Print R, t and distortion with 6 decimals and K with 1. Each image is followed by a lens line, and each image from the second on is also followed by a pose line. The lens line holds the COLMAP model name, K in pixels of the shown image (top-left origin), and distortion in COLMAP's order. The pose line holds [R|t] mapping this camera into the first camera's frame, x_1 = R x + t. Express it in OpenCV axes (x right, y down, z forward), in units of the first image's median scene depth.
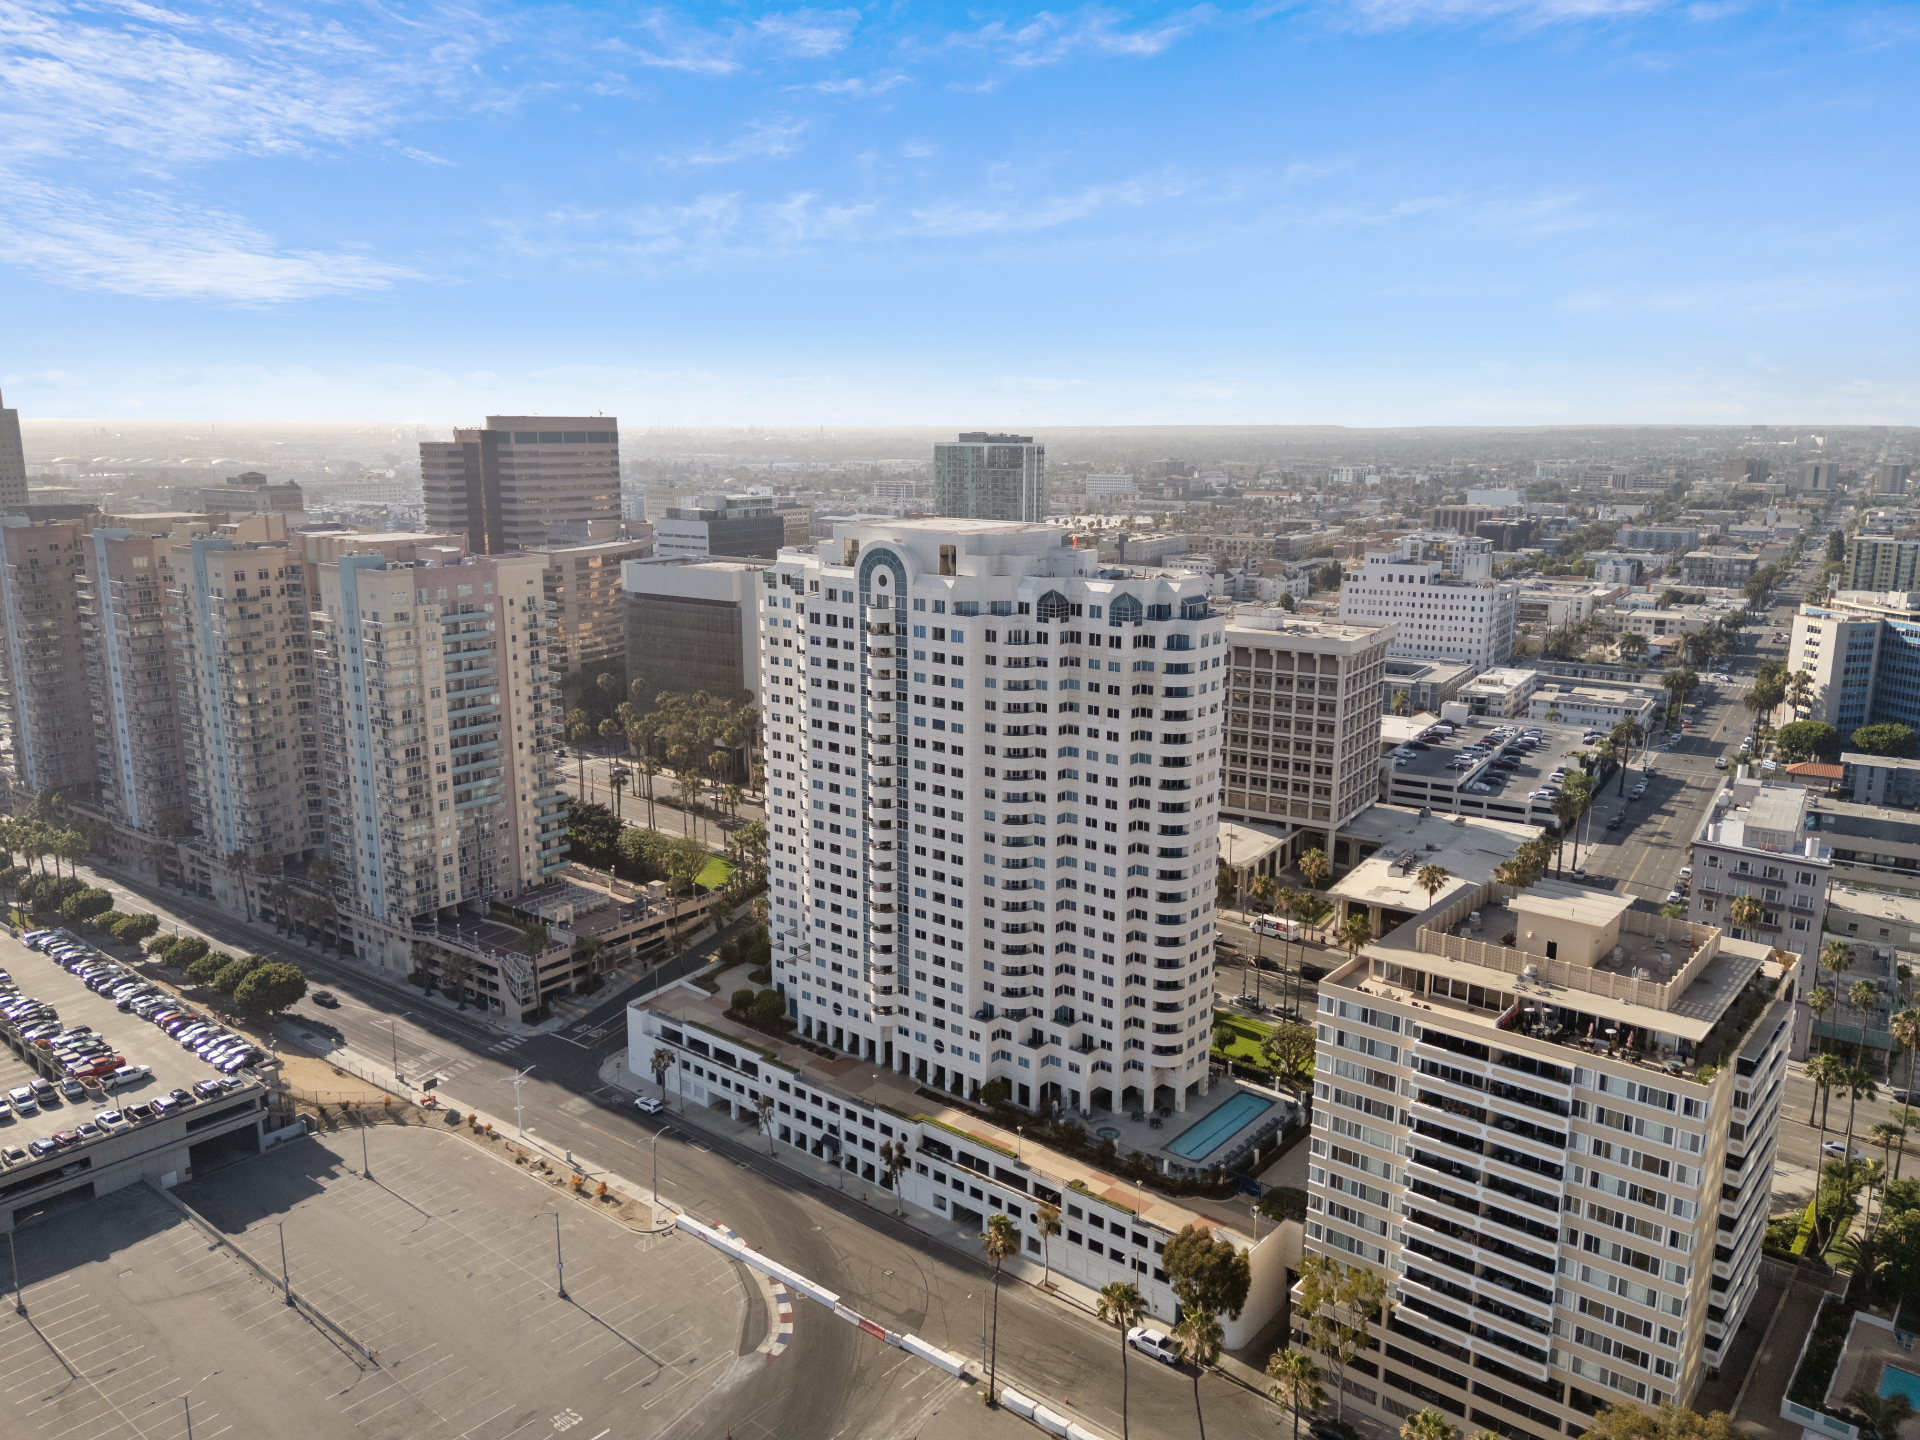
lens RADIAL K [[1408.8, 0, 958.7], [0, 1408.8, 719.4], [0, 0, 1]] dist [0.045647, -0.024814]
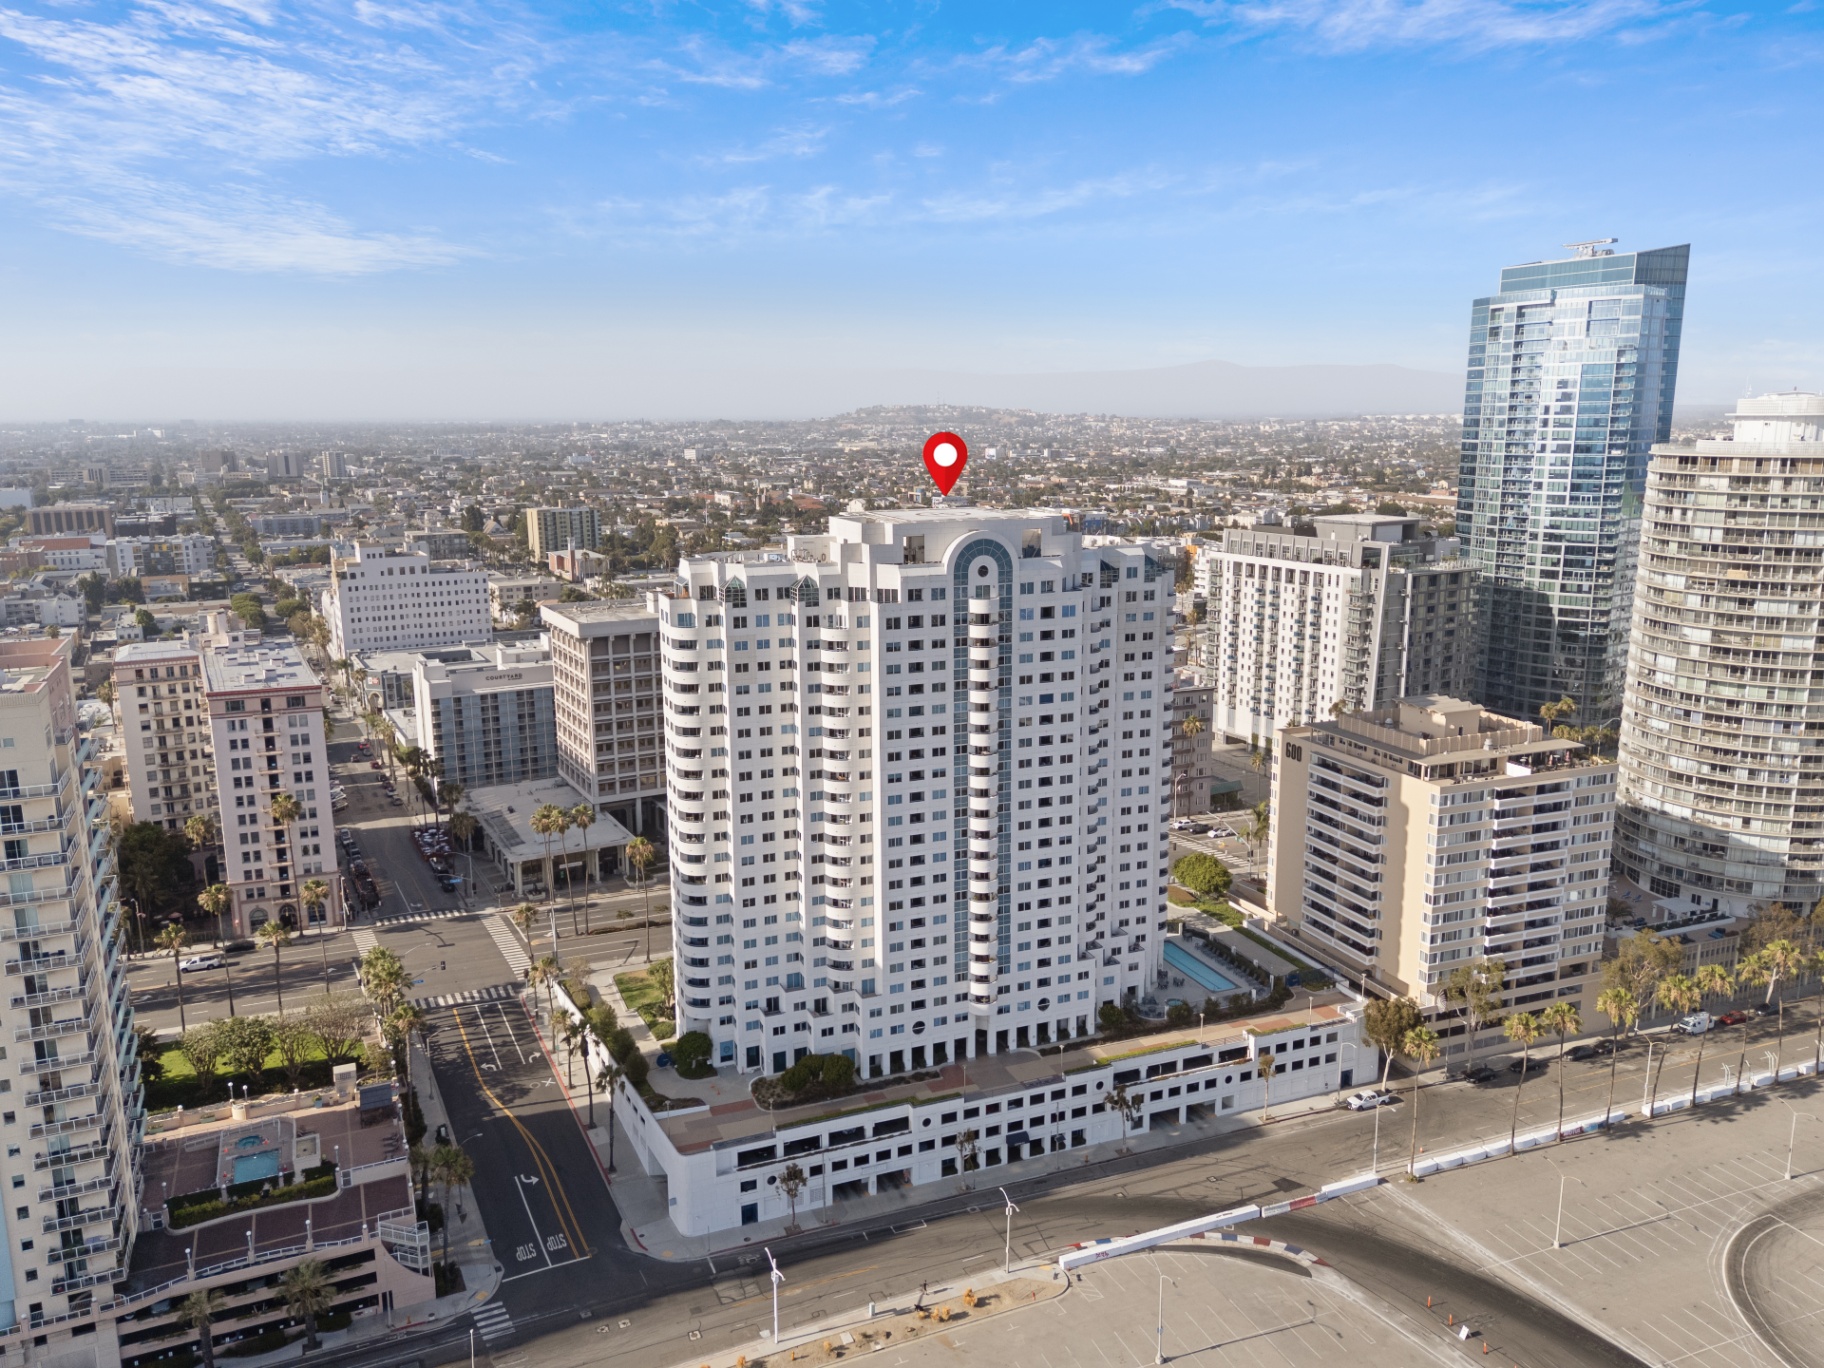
lens RADIAL K [[1338.3, 0, 913.4], [0, 1338.3, 683.9], [0, 0, 1]] dist [0.045647, -0.024814]
pose [[0.482402, -0.181288, 0.856985, -0.907255], [0.190198, 0.976686, 0.099546, -0.124208], [-0.855051, 0.114975, 0.505636, 0.570244]]
